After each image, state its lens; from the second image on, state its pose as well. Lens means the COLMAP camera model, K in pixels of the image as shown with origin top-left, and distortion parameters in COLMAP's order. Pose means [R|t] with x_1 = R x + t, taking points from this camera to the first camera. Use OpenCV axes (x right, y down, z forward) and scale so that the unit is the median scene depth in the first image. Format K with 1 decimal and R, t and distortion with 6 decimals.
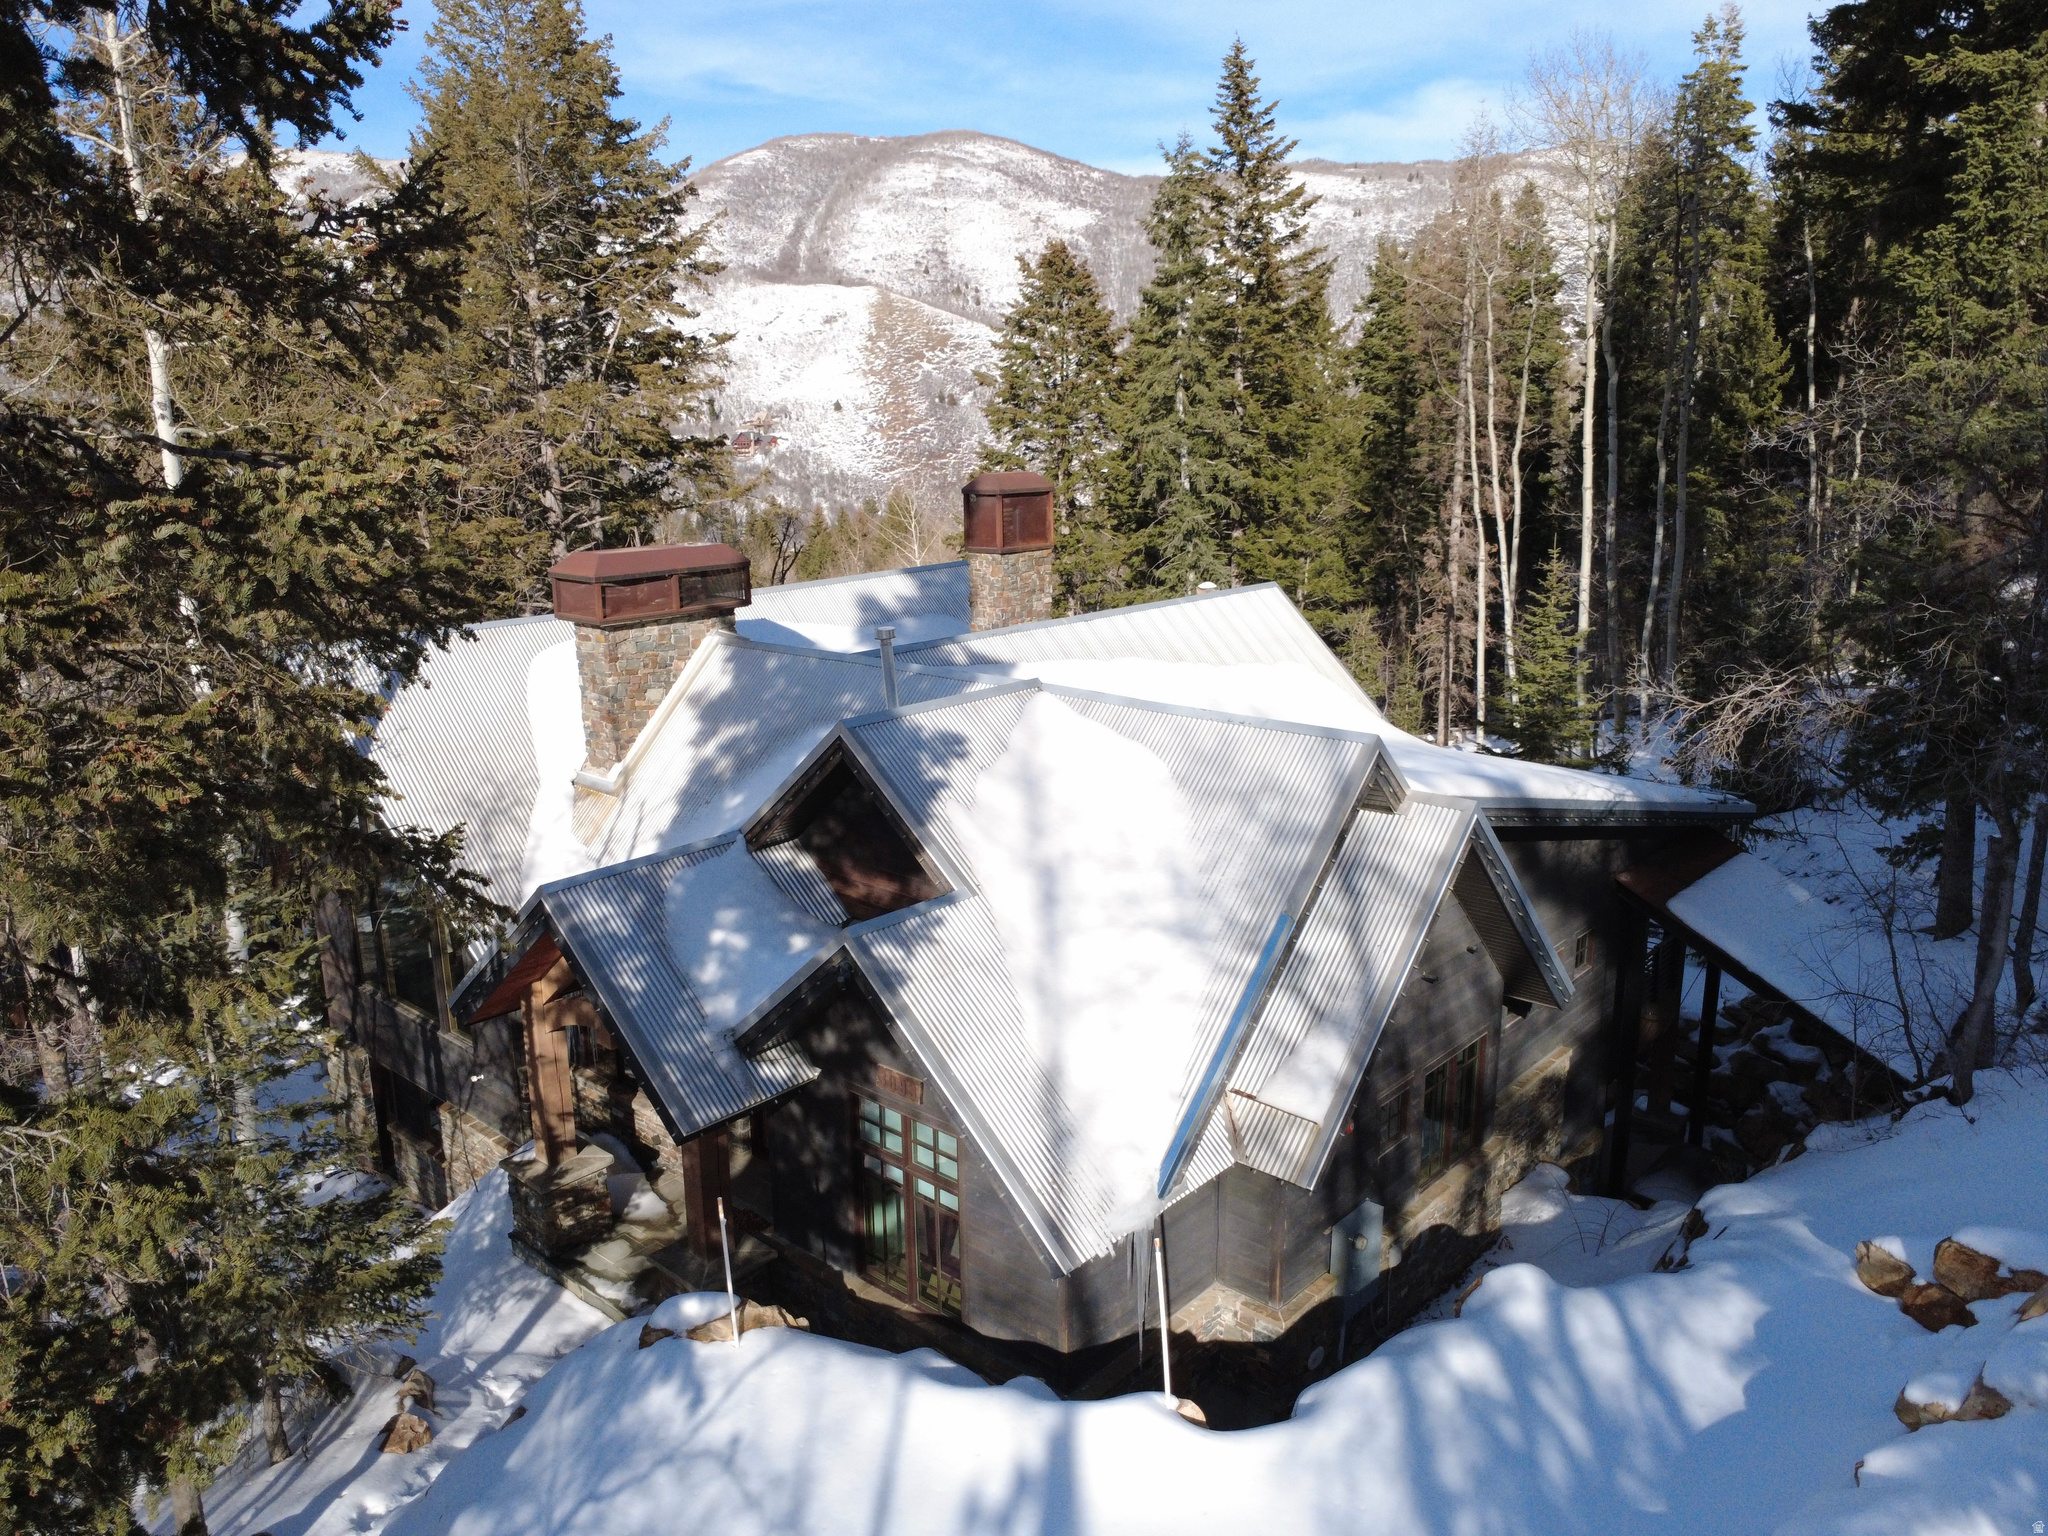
lens RADIAL K [[1495.2, 0, 1024.0], [0, 1495.2, 768.0], [0, 0, 1]] dist [-0.005606, -0.000156]
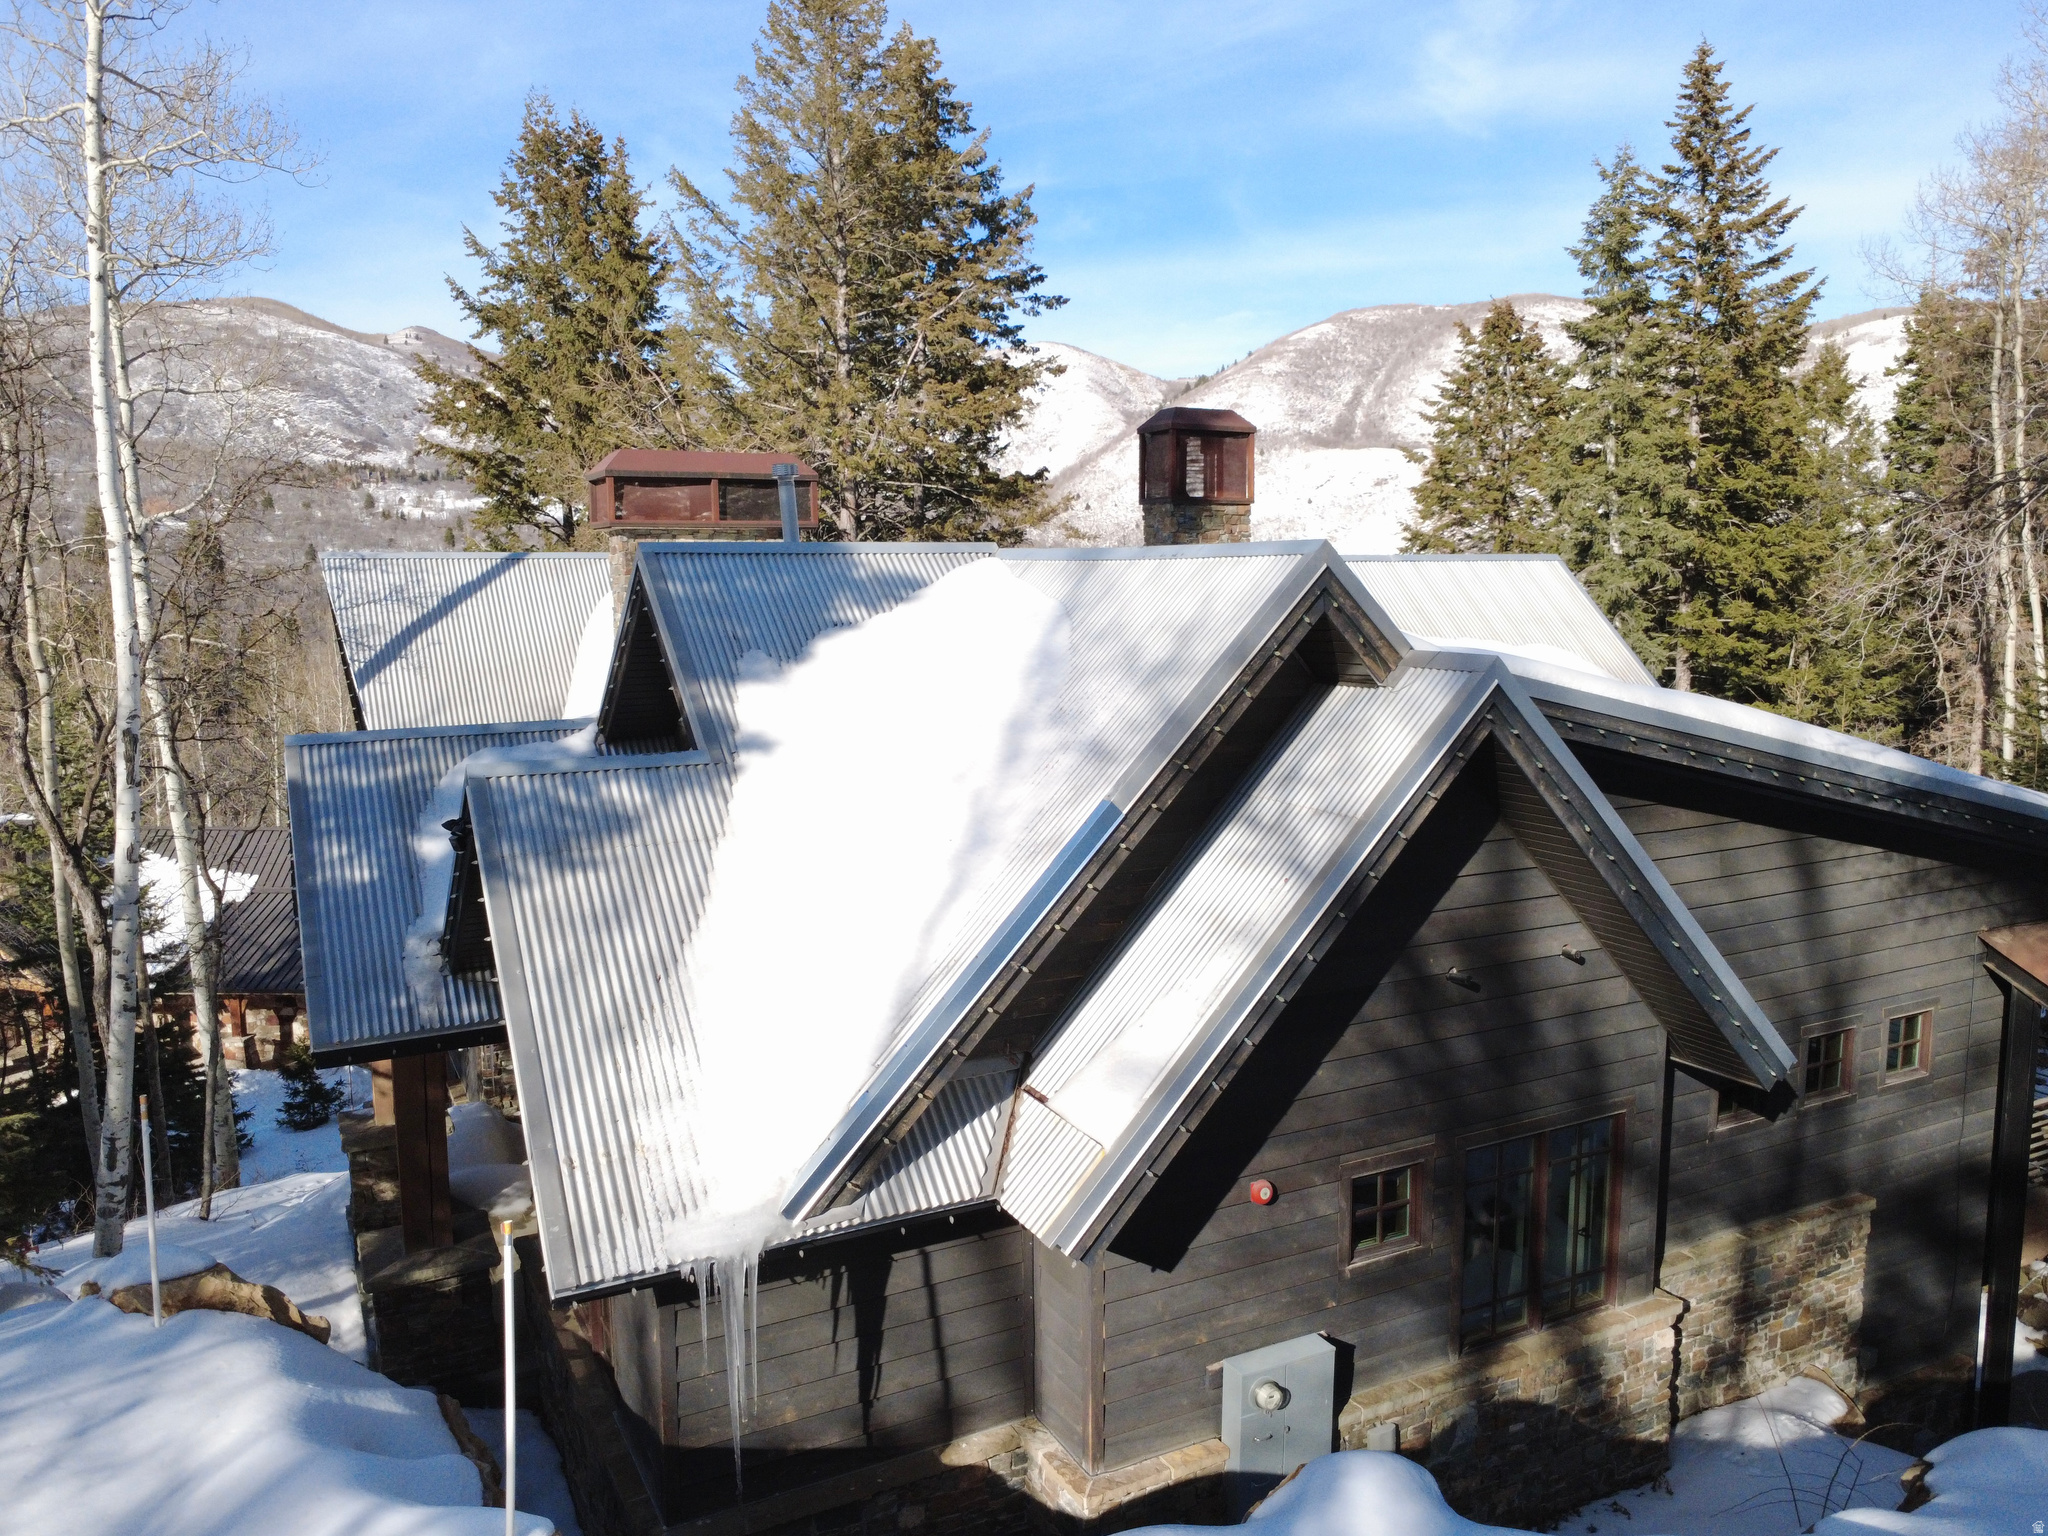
lens RADIAL K [[1497.8, 0, 1028.5], [0, 1497.8, 763.1], [0, 0, 1]] dist [-0.007704, 0.006611]
pose [[0.936923, 0.048039, -0.346219, 0.095153], [-0.085876, 0.991787, -0.094781, 0.038893], [0.338822, 0.118534, 0.933354, 0.111267]]
